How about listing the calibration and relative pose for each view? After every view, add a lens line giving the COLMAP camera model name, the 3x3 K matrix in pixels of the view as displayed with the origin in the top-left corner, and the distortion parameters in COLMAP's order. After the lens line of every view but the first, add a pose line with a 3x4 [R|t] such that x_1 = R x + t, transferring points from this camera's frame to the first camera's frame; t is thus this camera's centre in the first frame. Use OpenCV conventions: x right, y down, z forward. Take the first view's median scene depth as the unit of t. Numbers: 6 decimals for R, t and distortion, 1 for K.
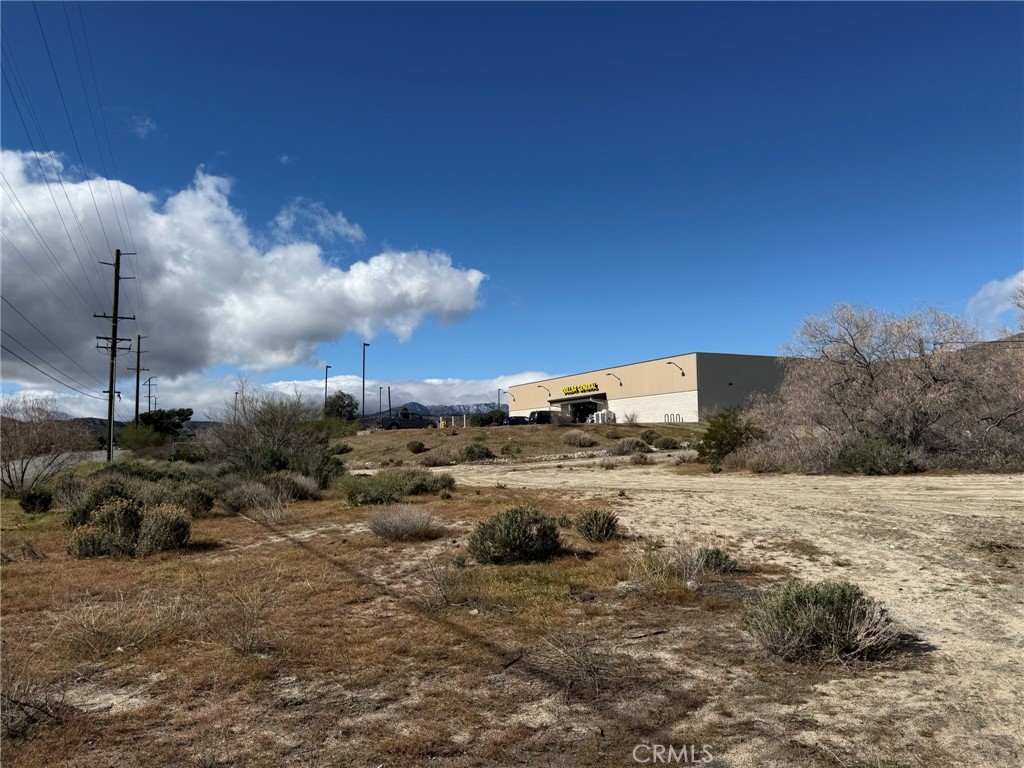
lens RADIAL K [[722.2, 0, 512.0], [0, 722.2, 384.0], [0, 0, 1]] dist [0.088007, -0.139416]
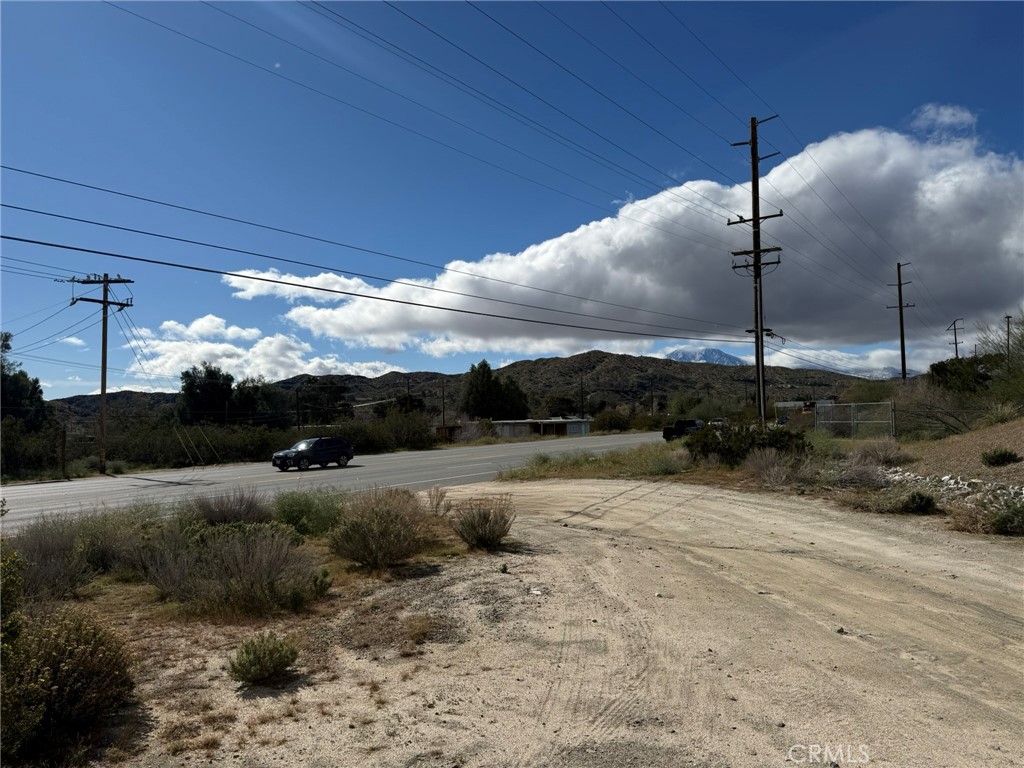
lens RADIAL K [[722.2, 0, 512.0], [0, 722.2, 384.0], [0, 0, 1]] dist [0.088007, -0.139416]
pose [[0.495568, -0.037709, -0.867750, -0.074865], [0.089932, 0.995915, 0.008081, 0.033837], [0.863901, -0.082043, 0.496935, 0.453866]]
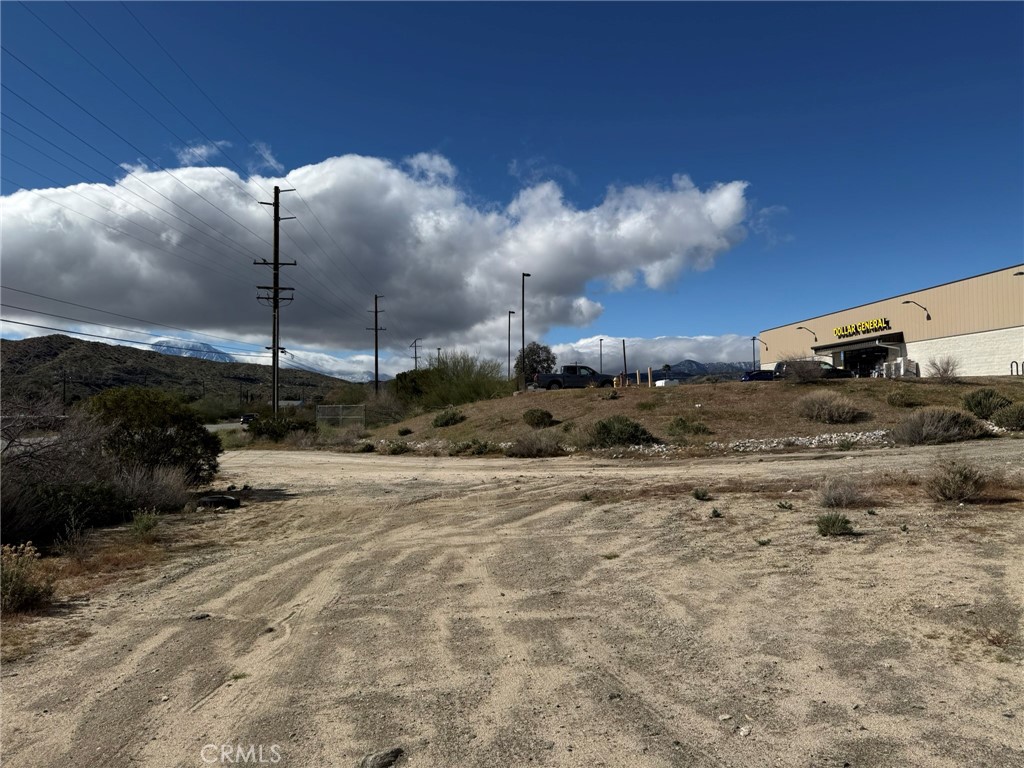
lens RADIAL K [[722.2, 0, 512.0], [0, 722.2, 384.0], [0, 0, 1]] dist [0.088007, -0.139416]
pose [[0.929816, -0.006571, -0.367967, 0.048046], [0.027980, 0.998209, 0.052877, 0.015574], [0.366961, -0.059461, 0.928334, 0.271998]]
